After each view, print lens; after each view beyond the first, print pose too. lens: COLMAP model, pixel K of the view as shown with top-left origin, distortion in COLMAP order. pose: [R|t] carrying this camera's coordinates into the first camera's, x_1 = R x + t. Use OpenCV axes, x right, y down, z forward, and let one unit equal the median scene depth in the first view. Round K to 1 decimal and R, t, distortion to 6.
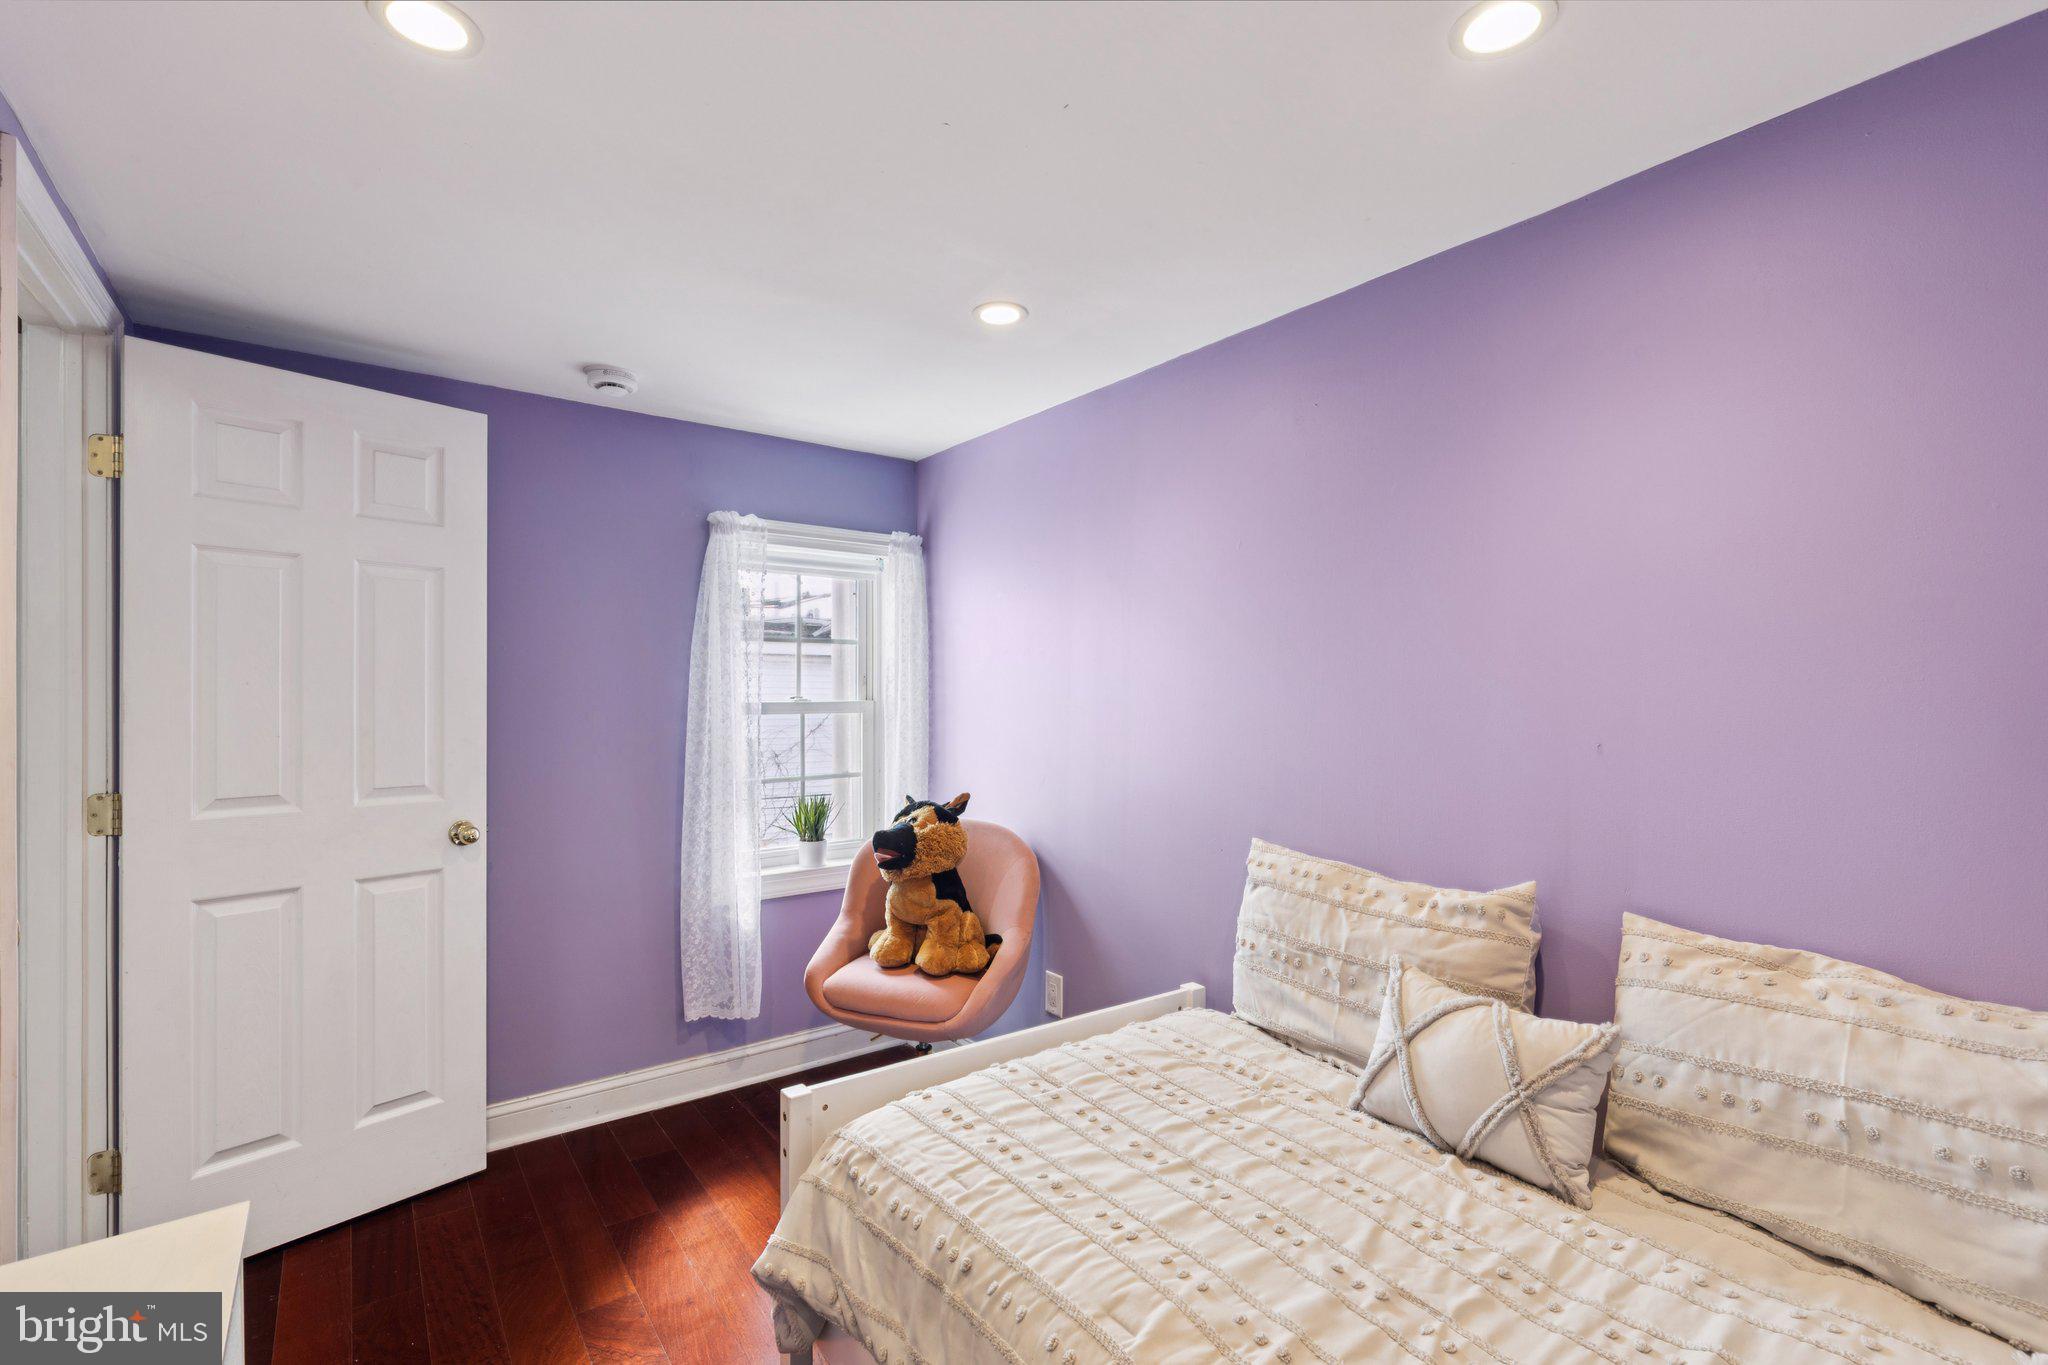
lens RADIAL K [[939.9, 0, 1024.0], [0, 939.9, 682.5], [0, 0, 1]] dist [0.000378, 0.000140]
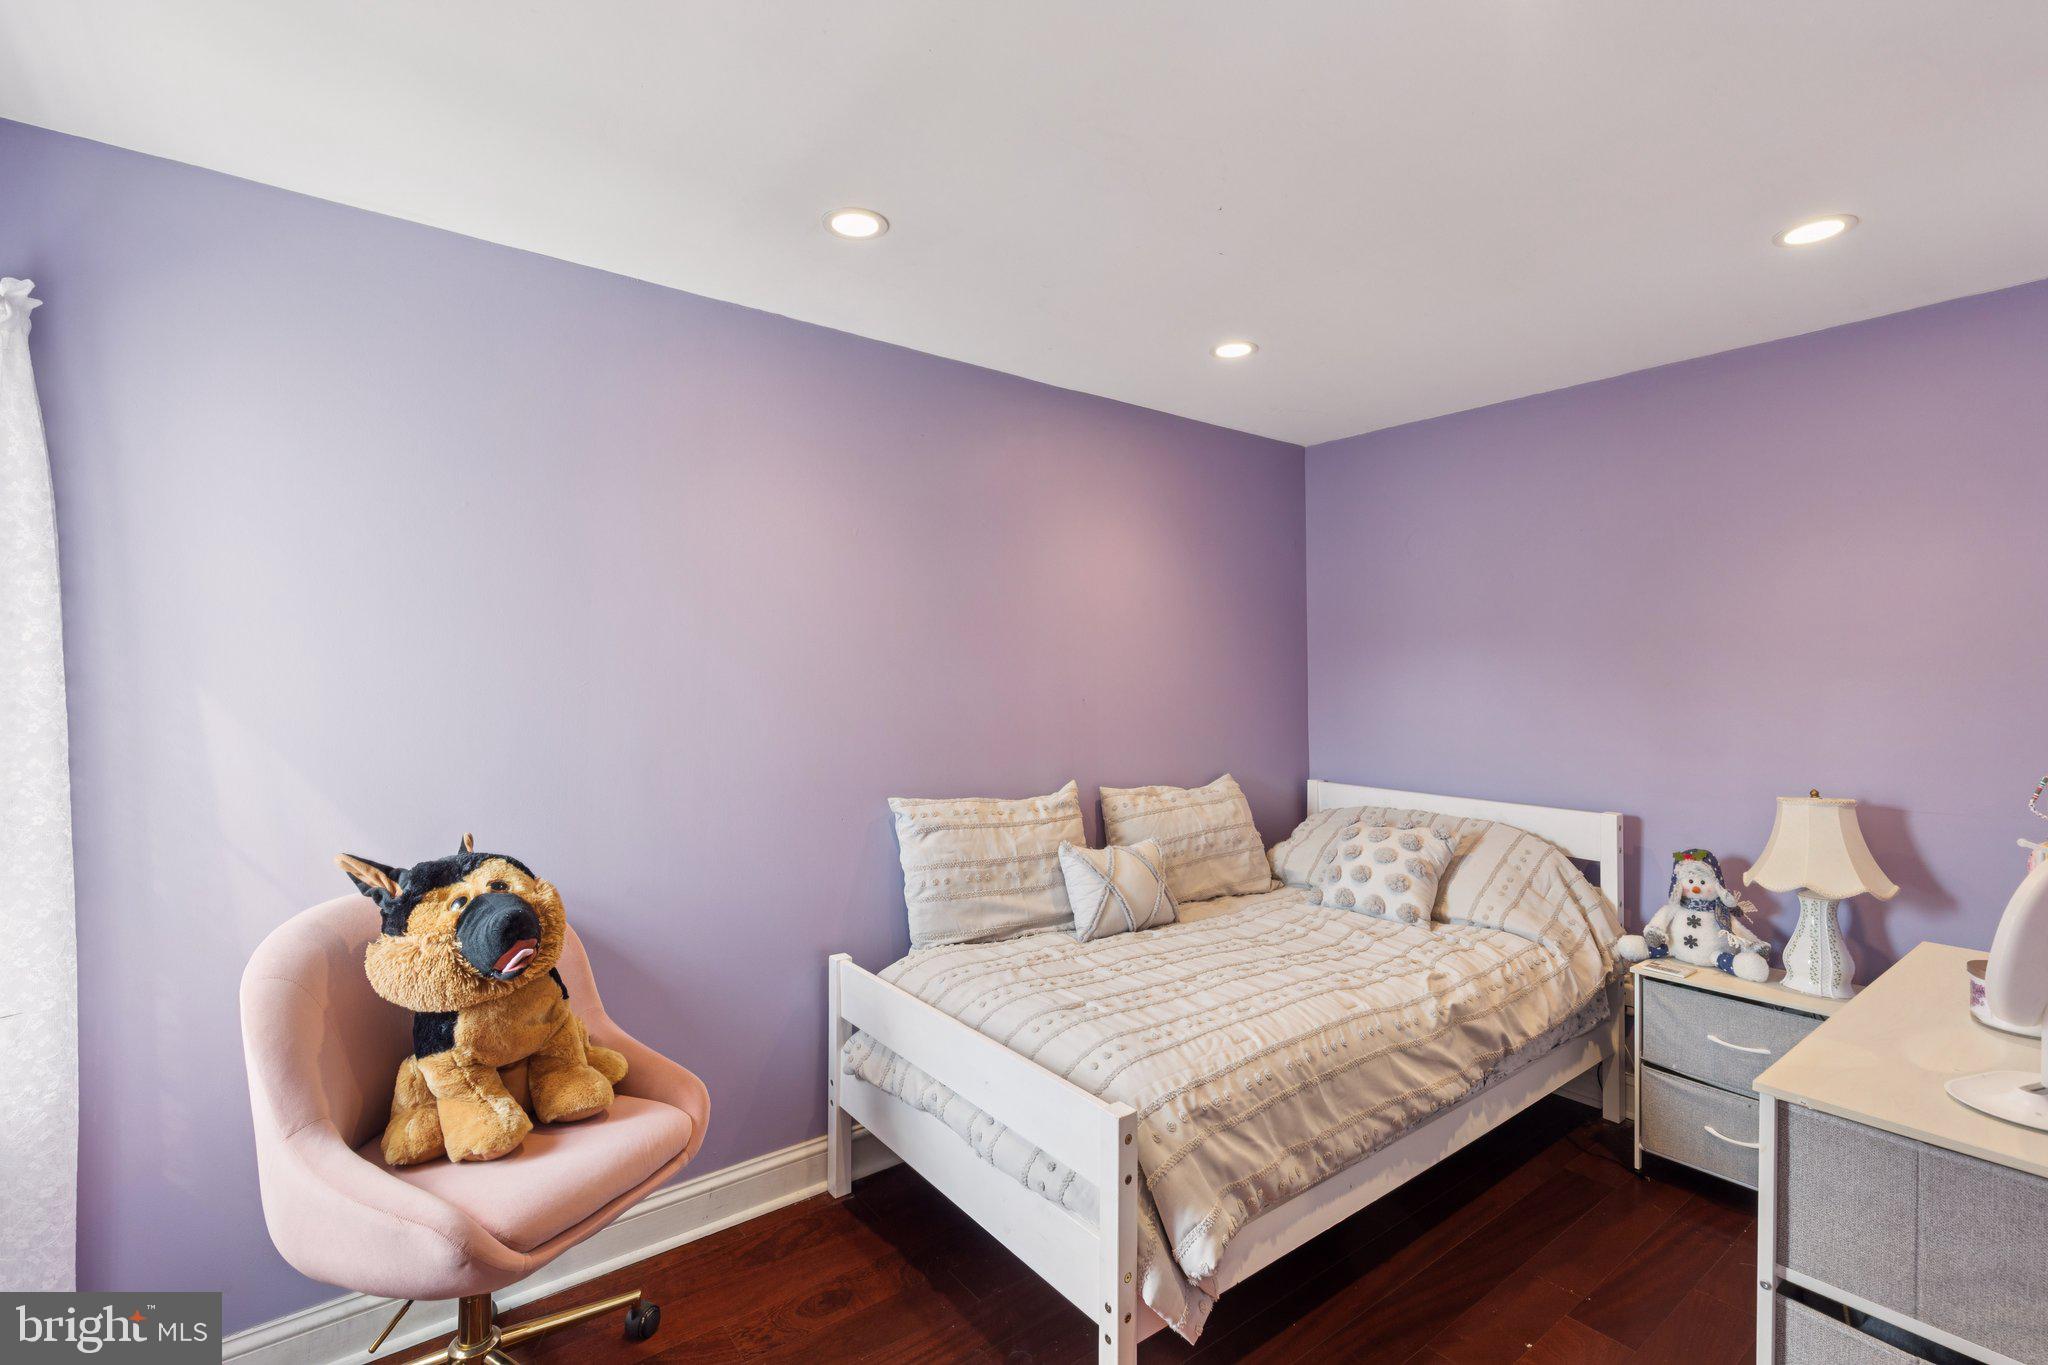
lens RADIAL K [[917.5, 0, 1020.2], [0, 917.5, 674.9], [0, 0, 1]] dist [0.003565, -0.007533]
pose [[-0.018205, 0.004111, 0.999826, -1.261882], [-0.005345, 0.999977, -0.004209, 0.029597], [-0.999820, -0.005421, -0.018183, 1.259580]]
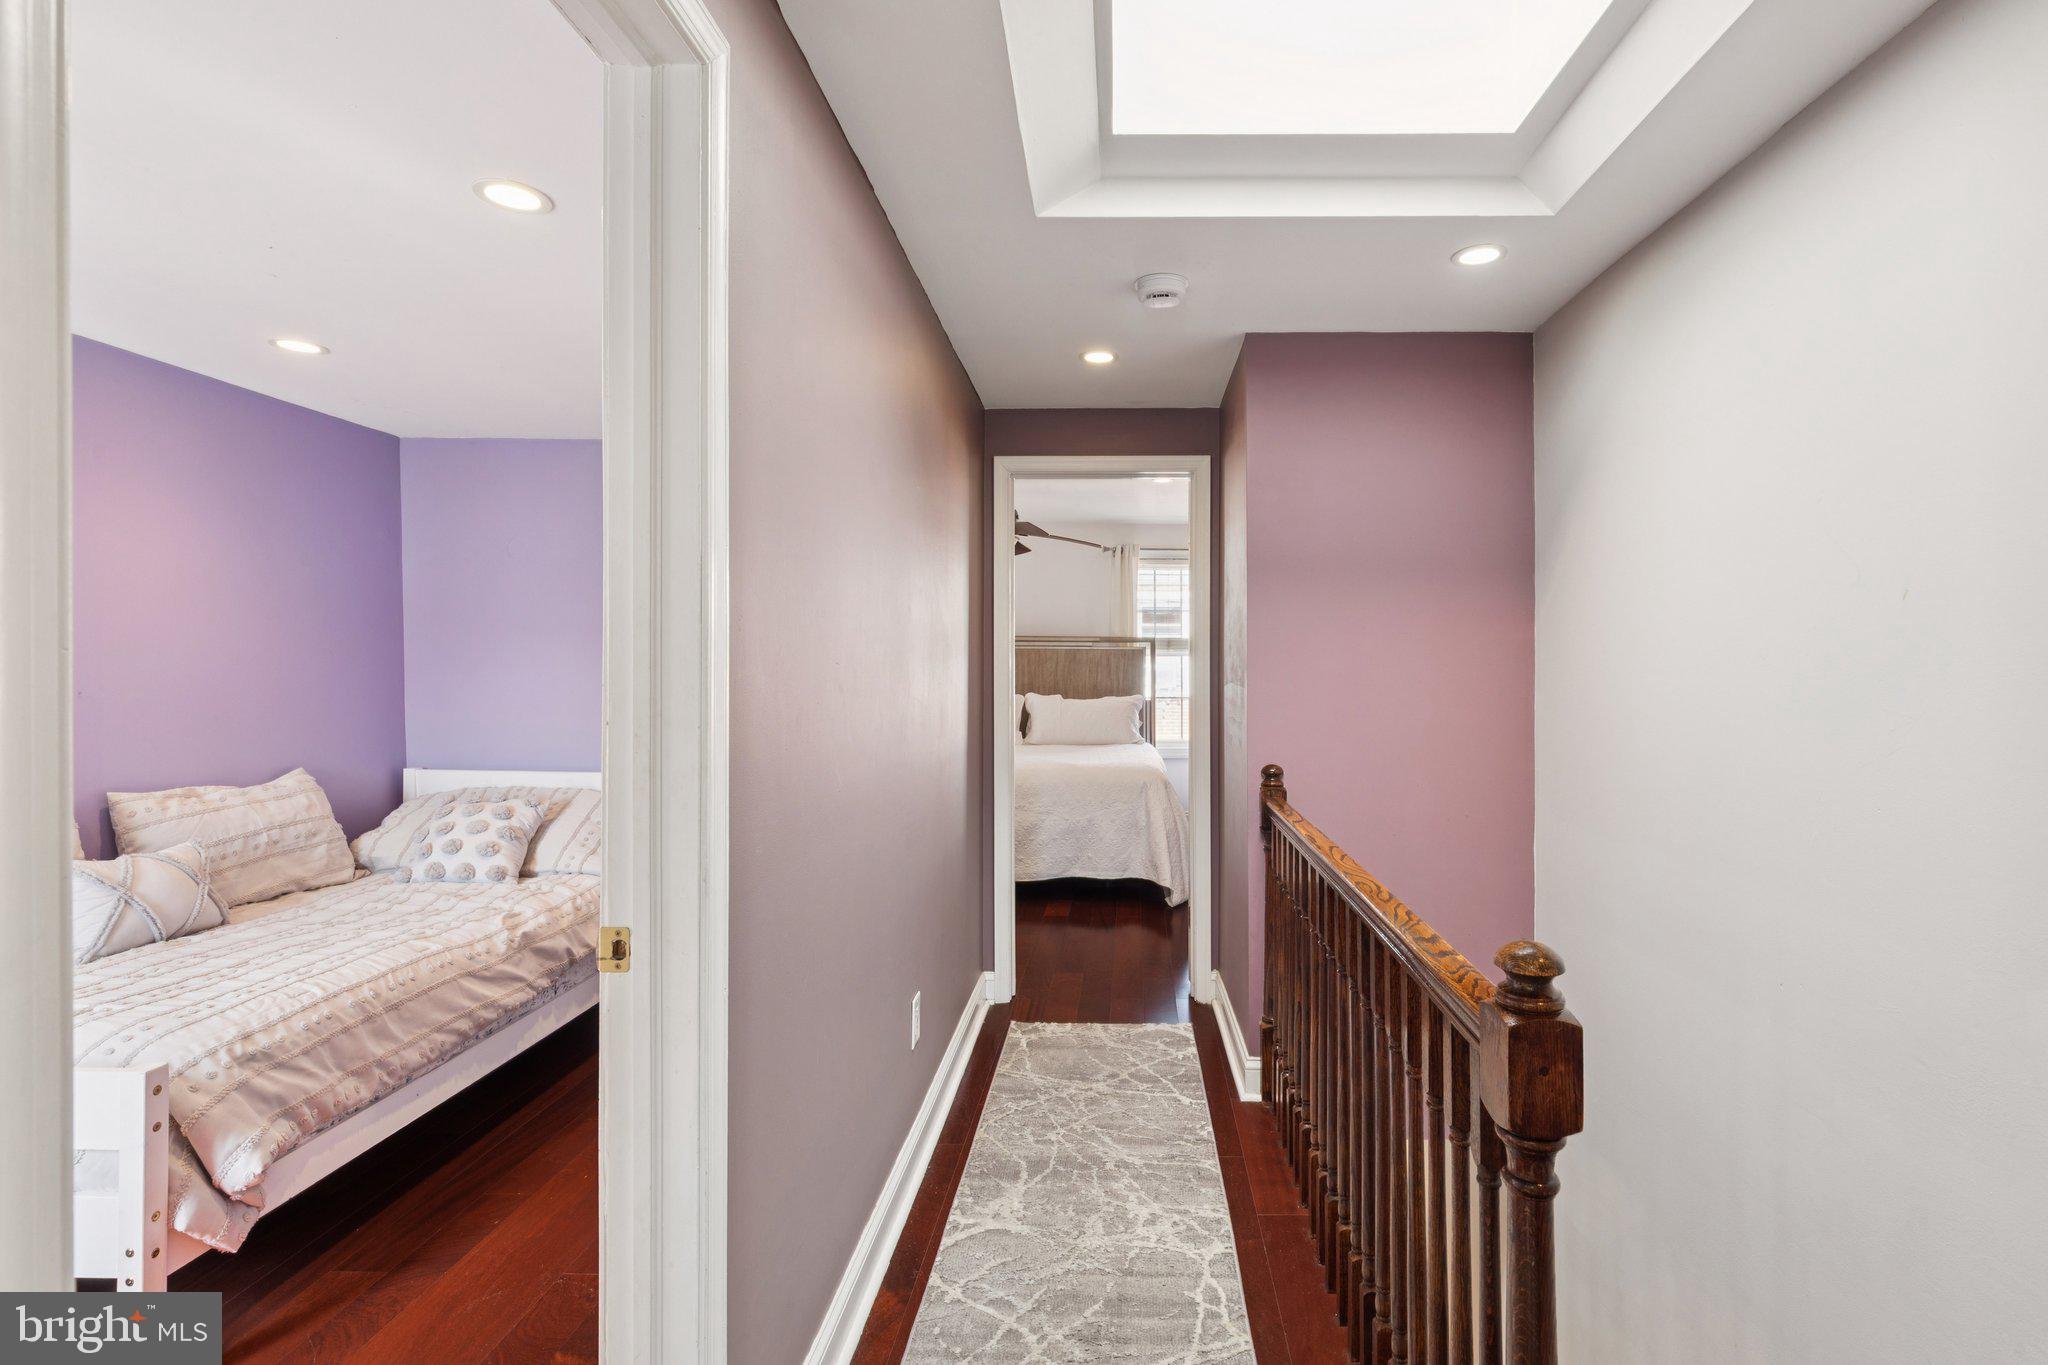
lens RADIAL K [[944.1, 0, 1093.1], [0, 944.1, 676.1], [0, 0, 1]] dist [0.008962, -0.000057]
pose [[-0.794539, -0.010173, 0.607128, -1.828414], [-0.009928, 0.999944, 0.003762, 0.018145], [-0.607132, -0.003038, -0.794595, 1.347482]]
